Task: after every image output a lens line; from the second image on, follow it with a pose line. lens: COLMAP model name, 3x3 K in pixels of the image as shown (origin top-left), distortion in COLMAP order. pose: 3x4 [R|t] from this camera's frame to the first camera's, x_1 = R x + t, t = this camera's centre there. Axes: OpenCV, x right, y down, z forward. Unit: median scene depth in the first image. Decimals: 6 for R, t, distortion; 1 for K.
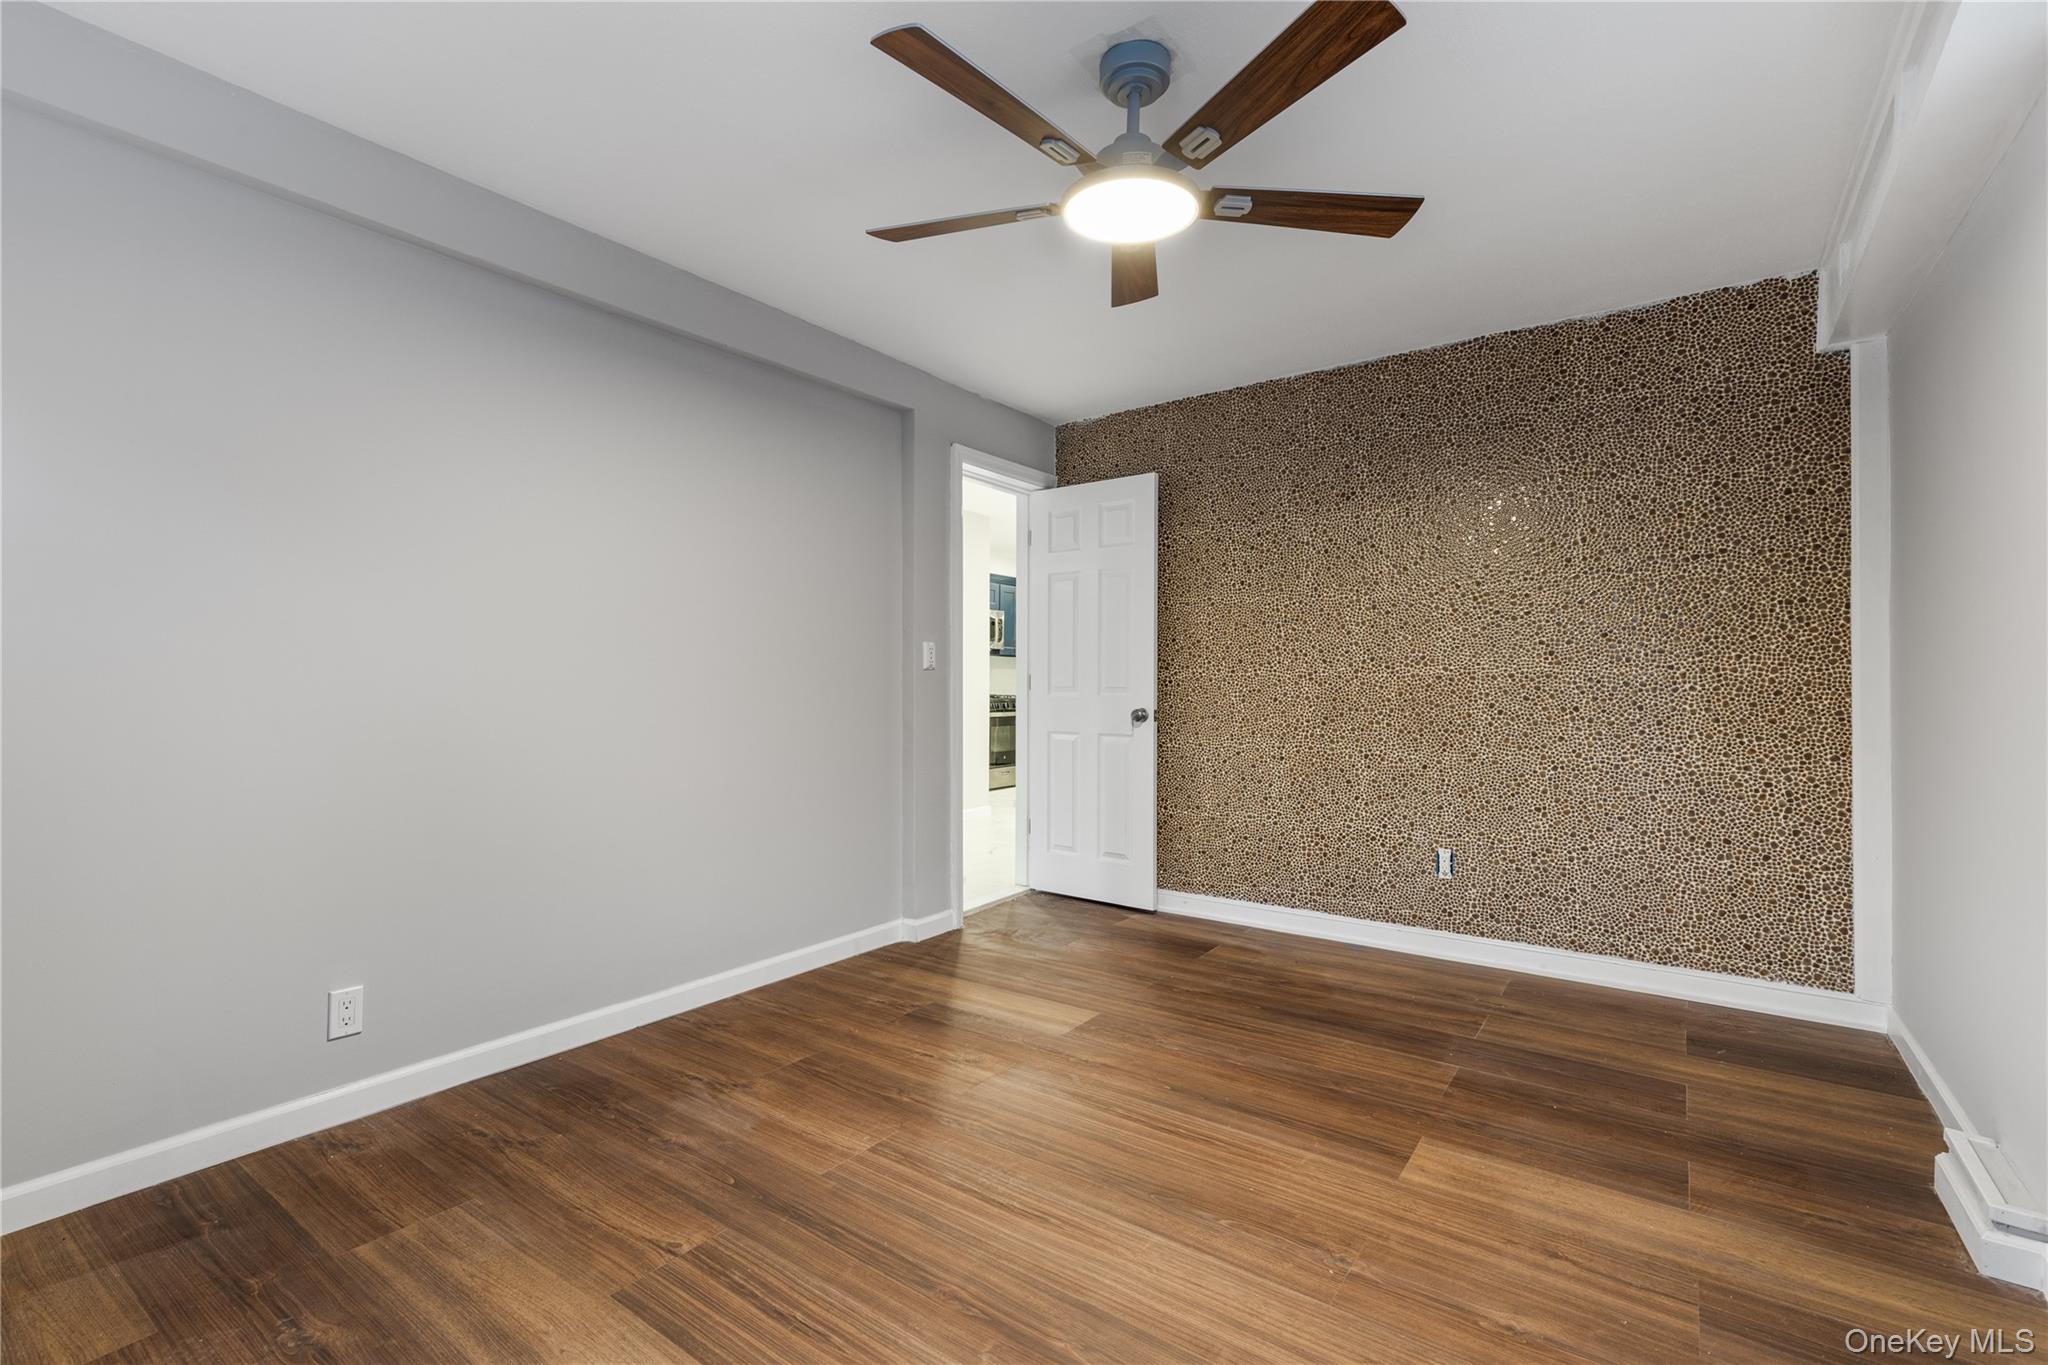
lens RADIAL K [[920.5, 0, 1012.4], [0, 920.5, 681.1], [0, 0, 1]] dist [0.008596, -0.002029]
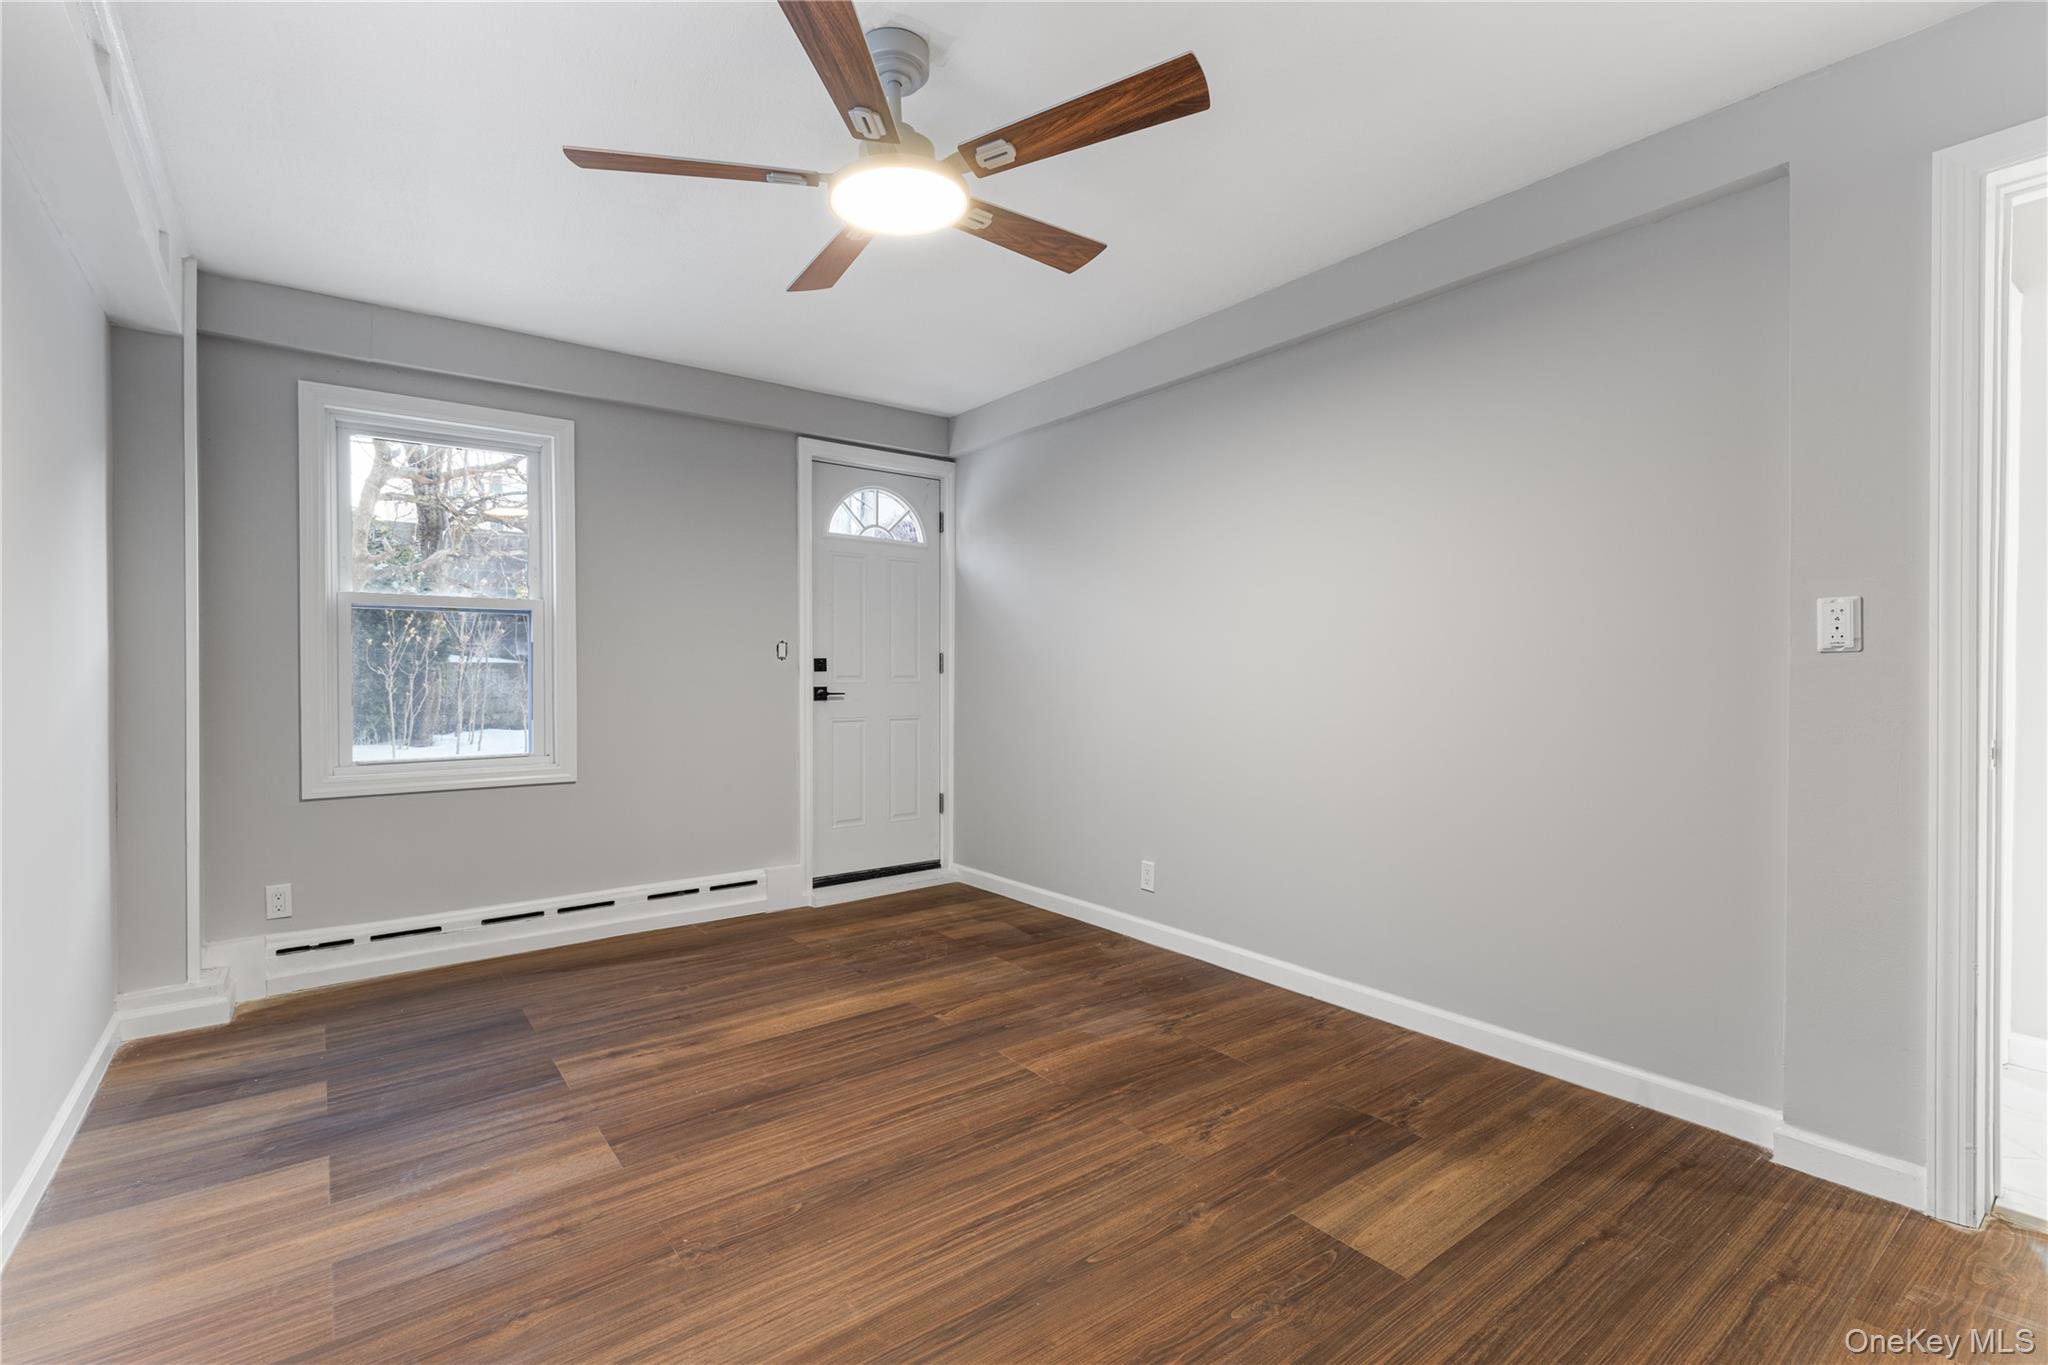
lens RADIAL K [[920.5, 0, 1005.4], [0, 920.5, 671.8], [0, 0, 1]] dist [0.008596, -0.002029]
pose [[-0.296561, -0.002977, -0.955009, 0.740023], [0.000153, 0.999995, -0.003164, -0.002554], [0.955014, -0.001084, -0.296559, 0.988714]]
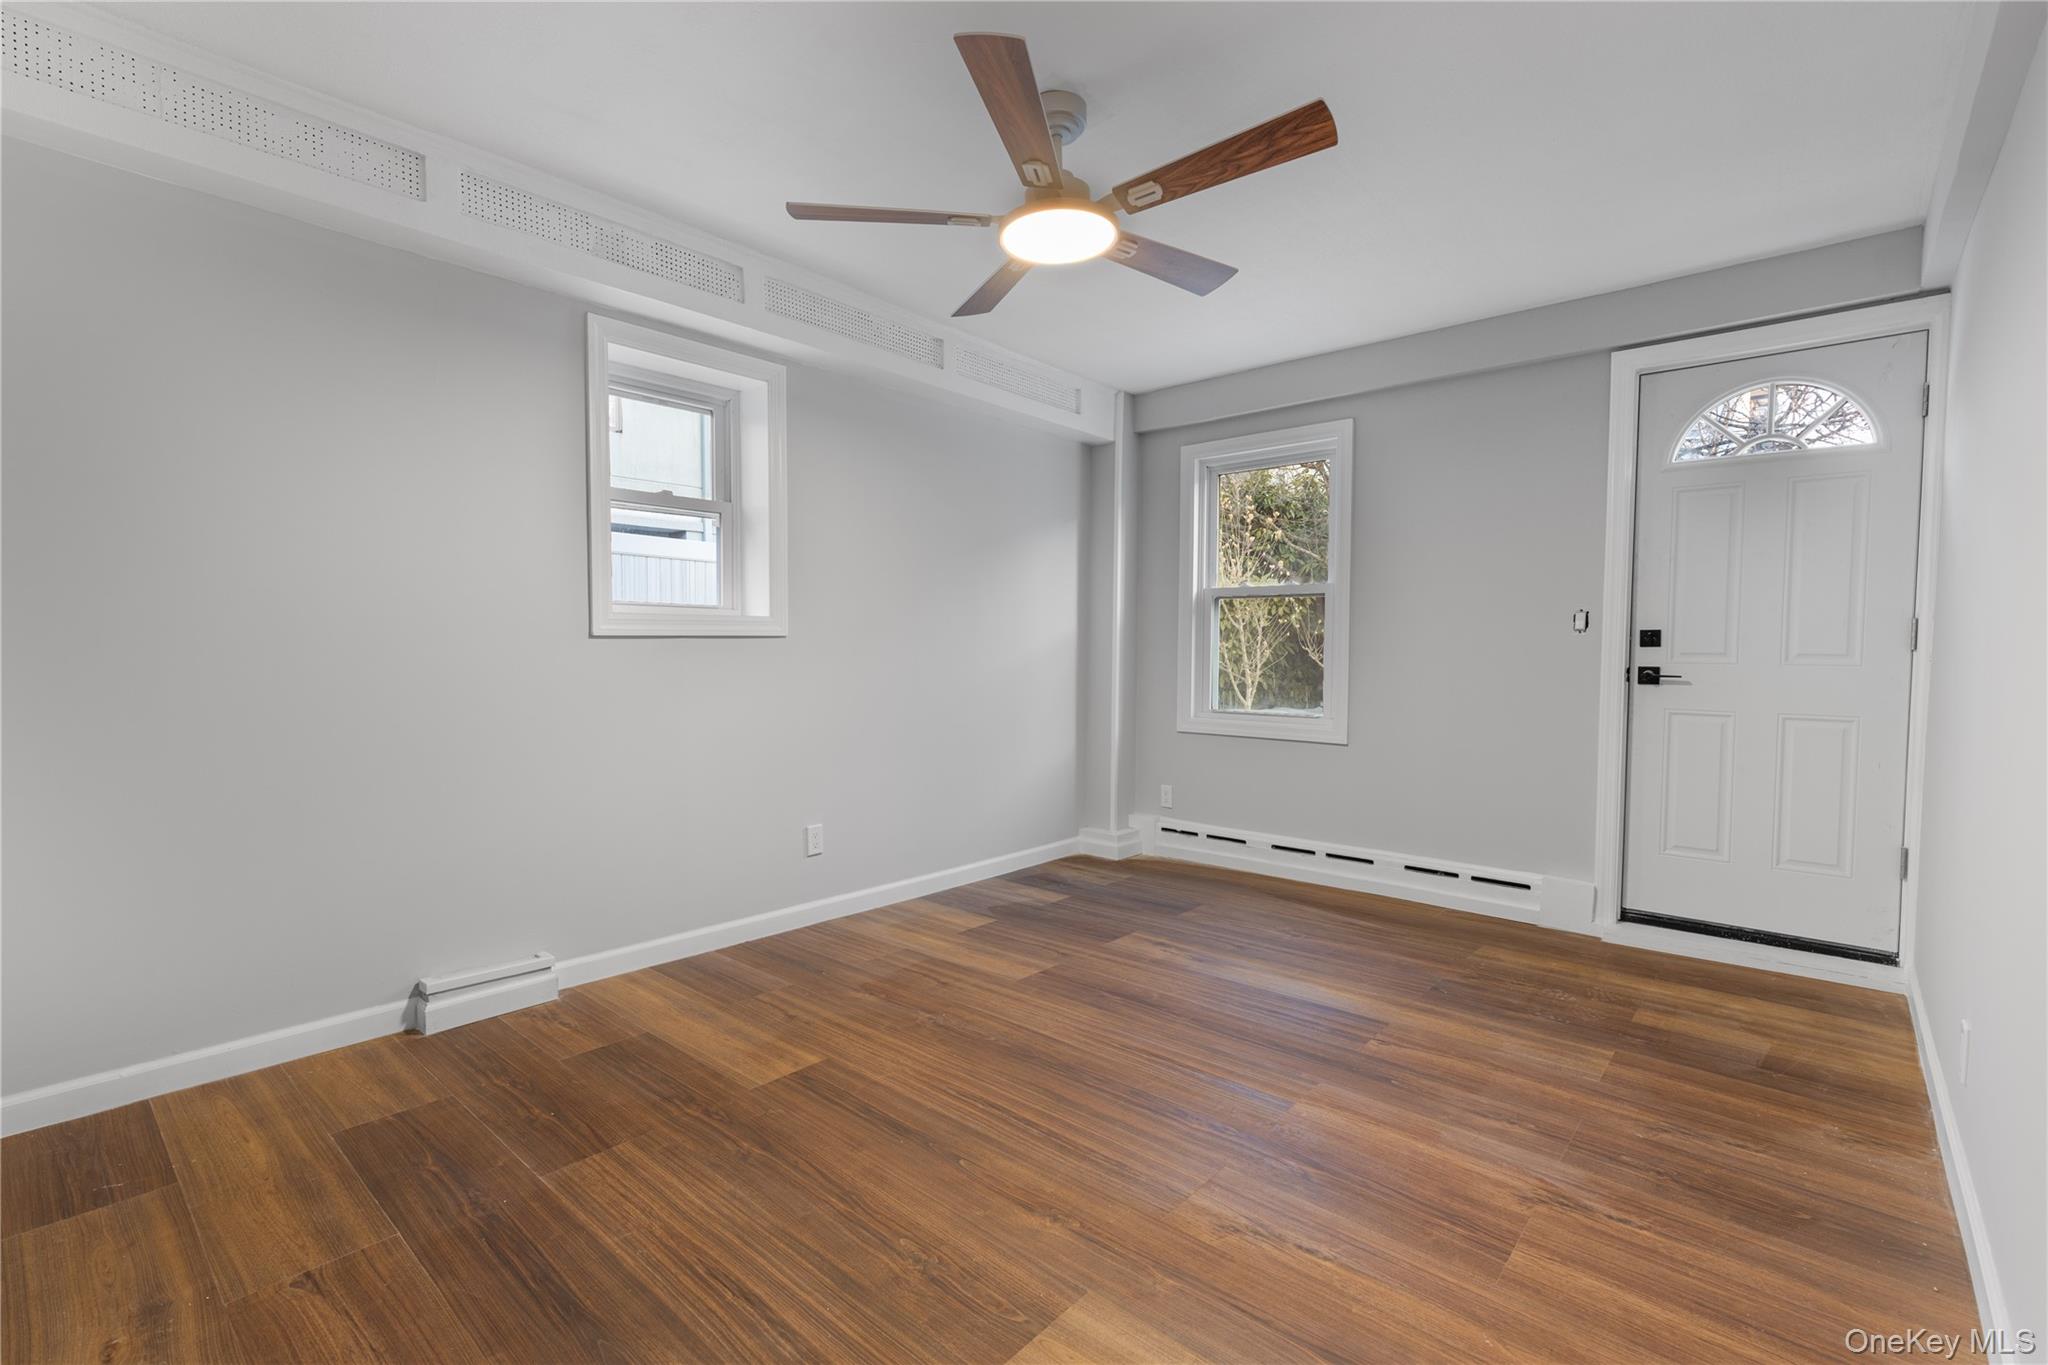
lens RADIAL K [[920.5, 0, 997.7], [0, 920.5, 671.5], [0, 0, 1]] dist [0.008596, -0.002029]
pose [[-0.993615, -0.012128, 0.112171, 0.047307], [-0.009094, 0.999580, 0.027526, -0.001349], [-0.112457, 0.026330, -0.993308, 1.528040]]
